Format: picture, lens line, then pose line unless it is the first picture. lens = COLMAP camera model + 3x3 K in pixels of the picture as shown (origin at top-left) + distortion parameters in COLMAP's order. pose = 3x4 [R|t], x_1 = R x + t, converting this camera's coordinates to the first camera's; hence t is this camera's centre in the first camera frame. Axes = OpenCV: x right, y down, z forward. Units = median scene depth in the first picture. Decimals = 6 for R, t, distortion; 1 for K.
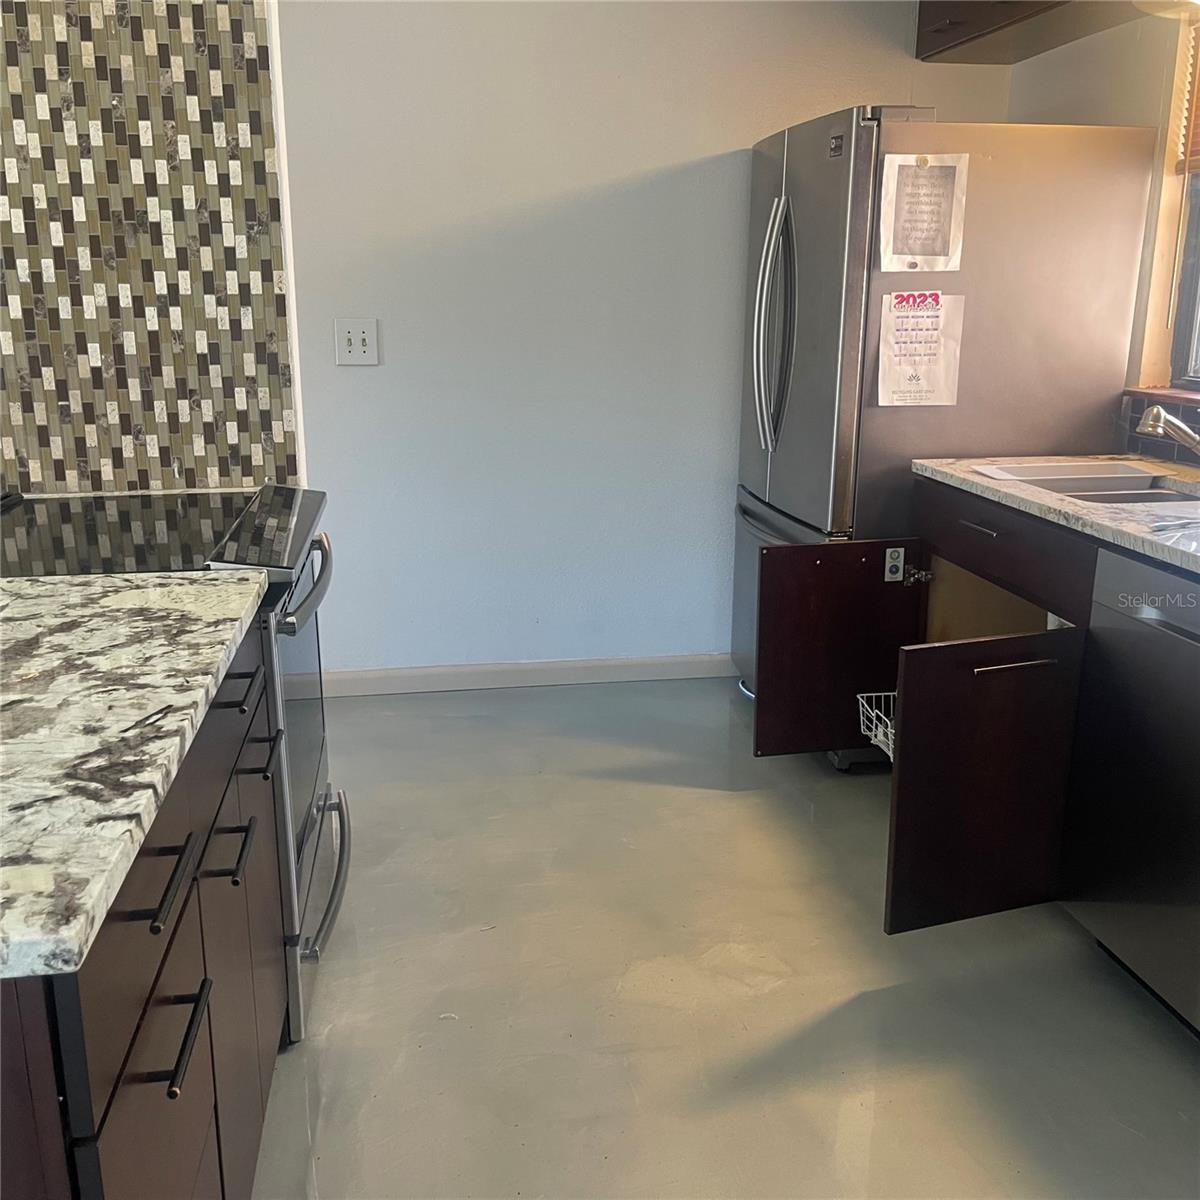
lens RADIAL K [[1205.7, 0, 599.6], [0, 1205.7, 602.3], [0, 0, 1]] dist [0.033017, 0.000000]
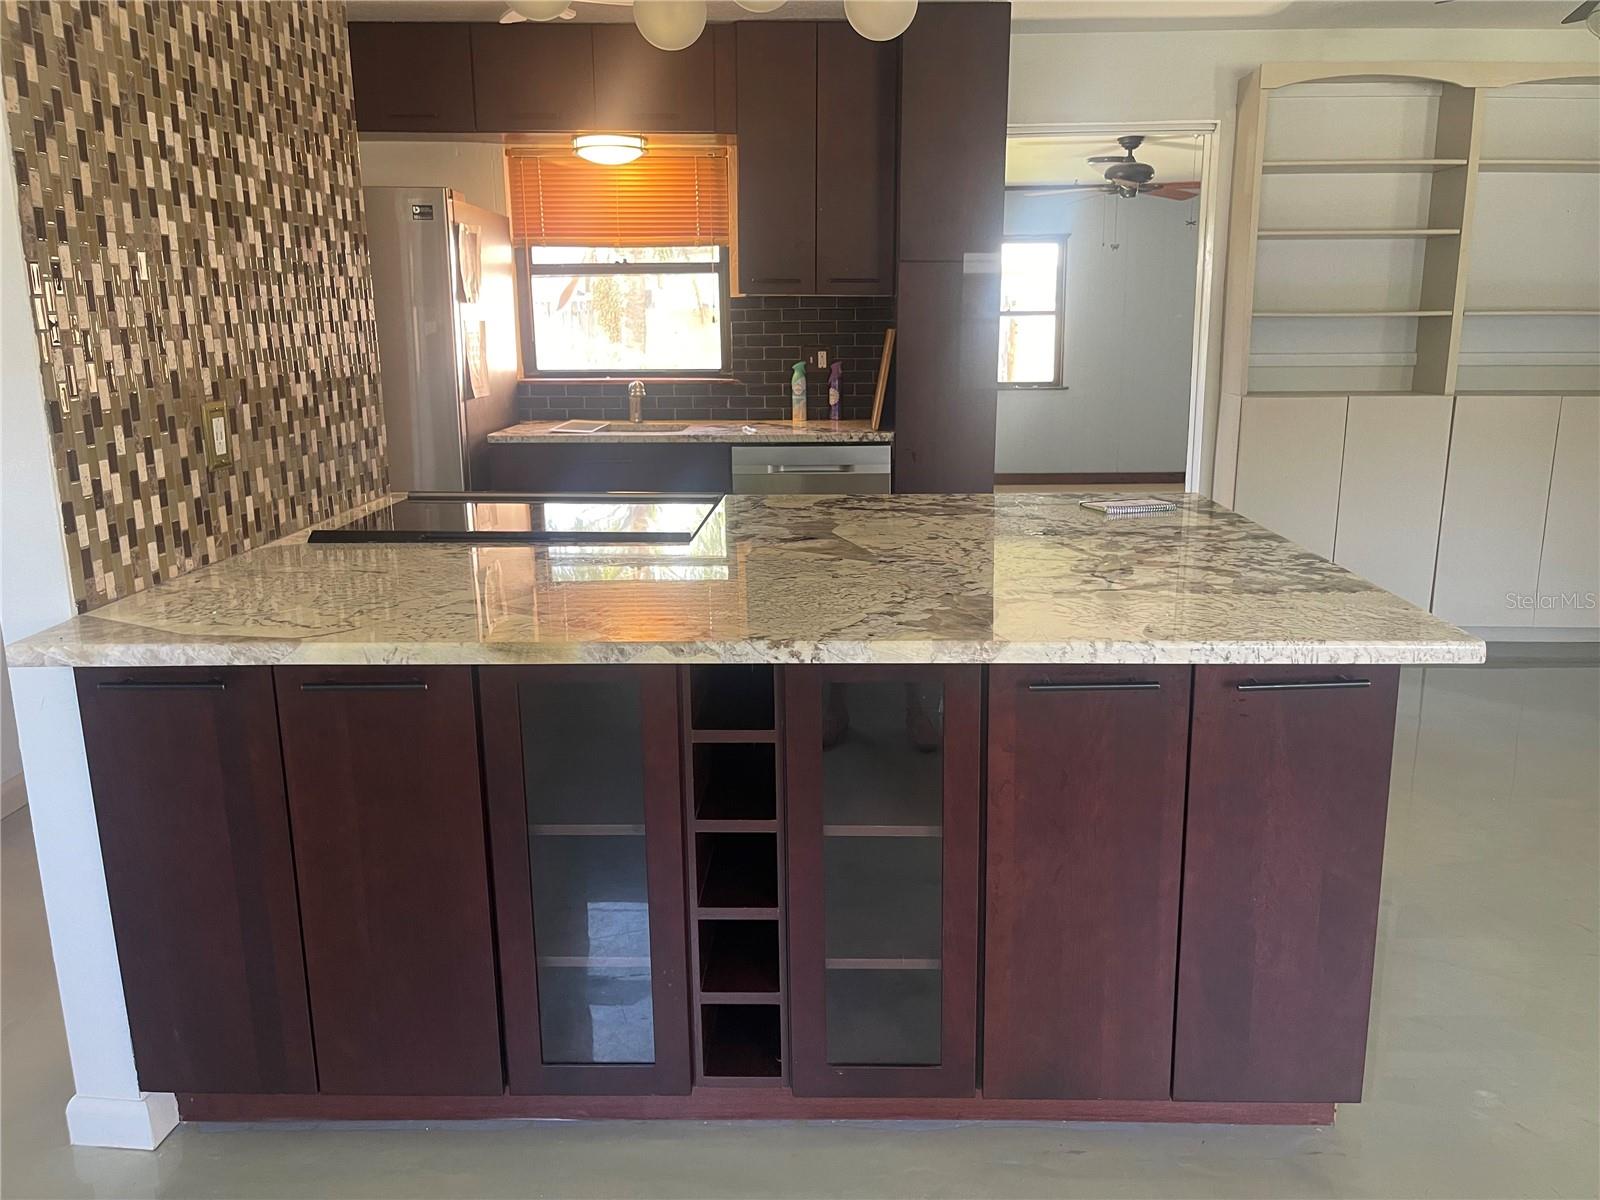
lens RADIAL K [[1181.7, 0, 824.2], [0, 1181.7, 569.9], [0, 0, 1]] dist [0.033282, -0.042122]
pose [[0.174240, -0.205548, 0.963011, -1.283884], [0.252194, 0.954668, 0.158137, -0.106134], [-0.951861, 0.215312, 0.218179, 0.427676]]
